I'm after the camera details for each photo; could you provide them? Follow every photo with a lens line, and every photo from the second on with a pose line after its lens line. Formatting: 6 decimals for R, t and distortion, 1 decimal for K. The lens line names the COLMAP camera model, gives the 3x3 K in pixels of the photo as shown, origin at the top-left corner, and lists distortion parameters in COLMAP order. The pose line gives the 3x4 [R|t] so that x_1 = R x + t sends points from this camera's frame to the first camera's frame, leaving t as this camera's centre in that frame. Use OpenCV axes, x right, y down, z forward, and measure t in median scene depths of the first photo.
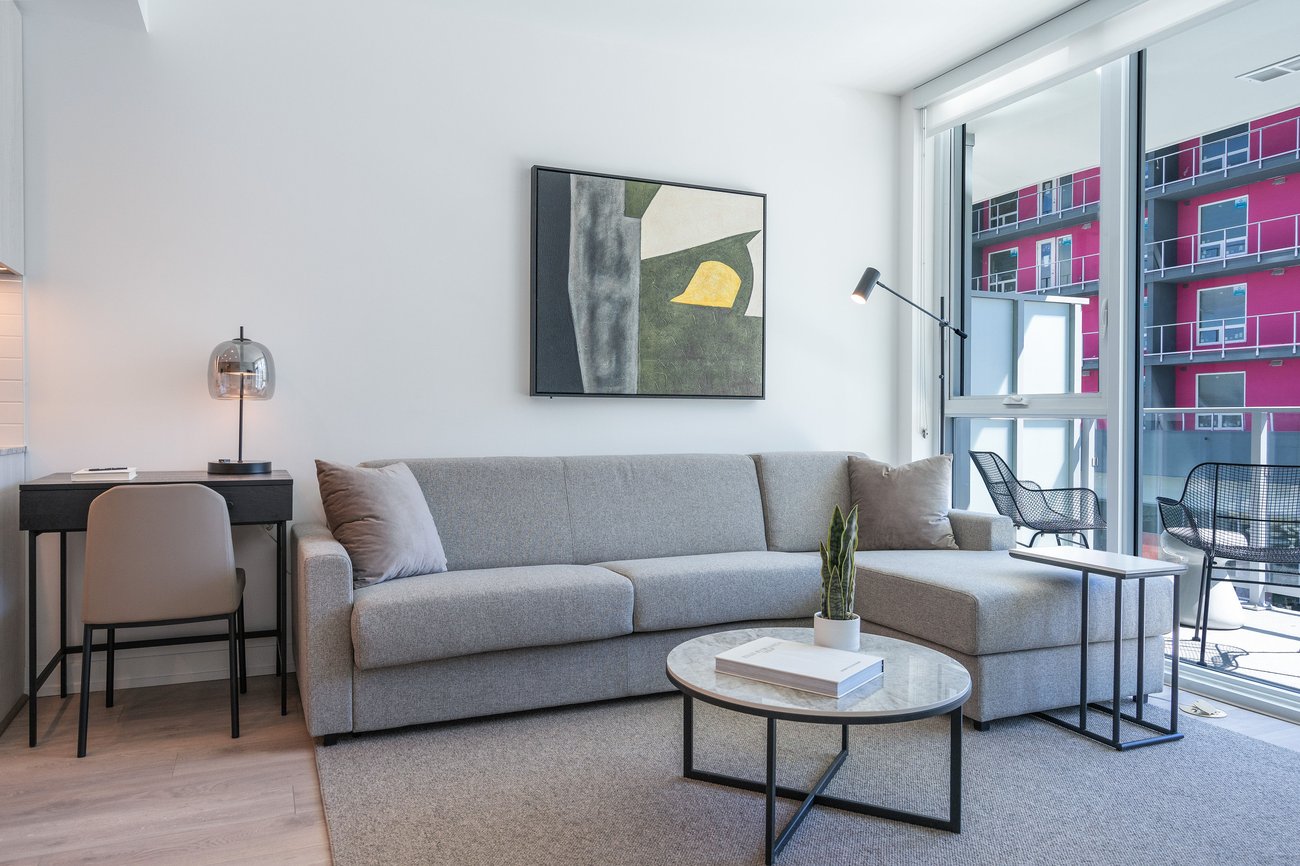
lens RADIAL K [[885.9, 0, 653.0], [0, 885.9, 427.6], [0, 0, 1]] dist [0.004684, 0.000889]
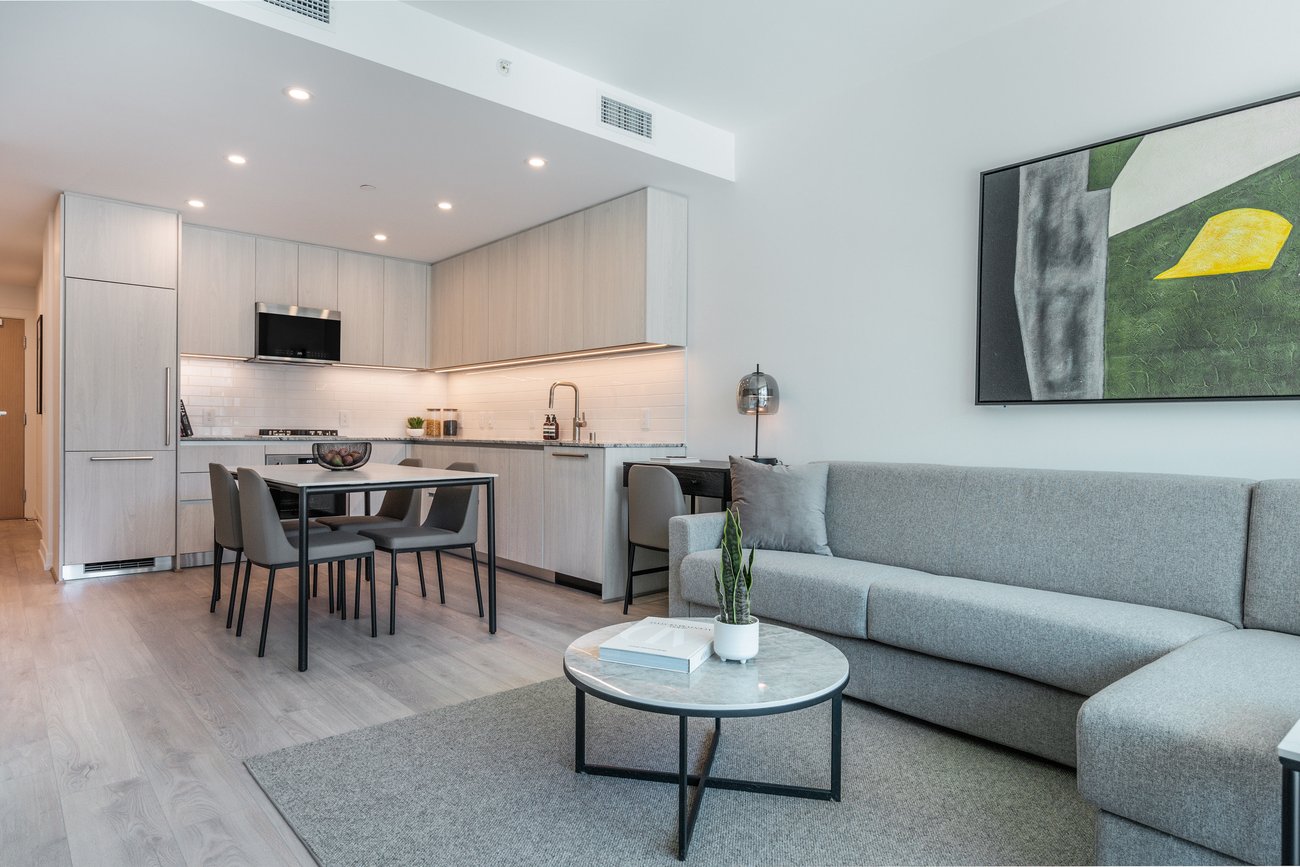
lens RADIAL K [[759.8, 0, 645.6], [0, 759.8, 436.2], [0, 0, 1]] dist [0.005291, 0.000513]
pose [[0.289748, 0.007662, -0.957072, 0.643436], [-0.016623, 0.999857, 0.002972, 0.002858], [0.956959, 0.015048, 0.289834, 0.447326]]
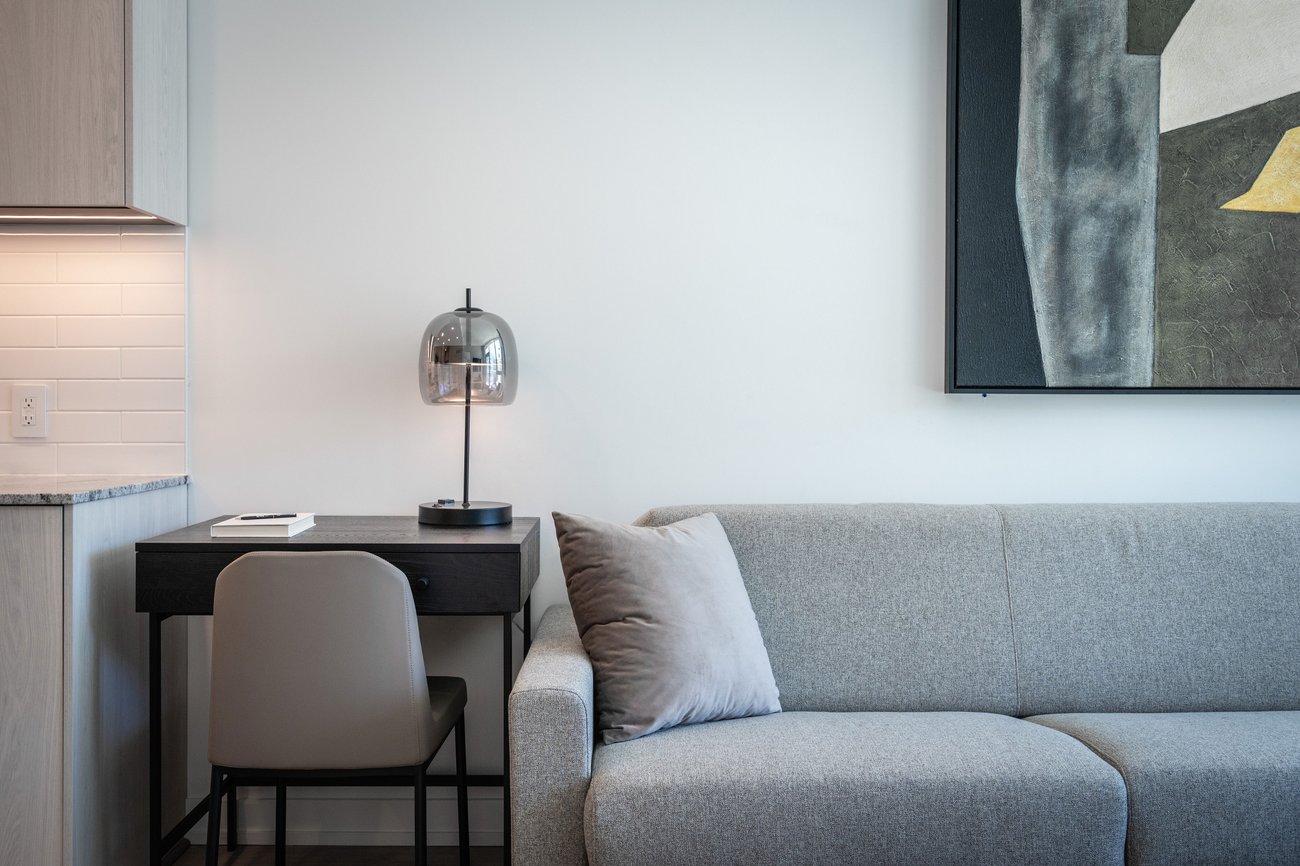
lens RADIAL K [[1297.7, 0, 671.6], [0, 1297.7, 405.5], [0, 0, 1]] dist [0.007848, 0.000000]
pose [[0.921428, 0.000576, -0.388549, 0.022784], [-0.002517, 0.999987, -0.004487, -0.026703], [0.388541, 0.005112, 0.921417, 0.204002]]
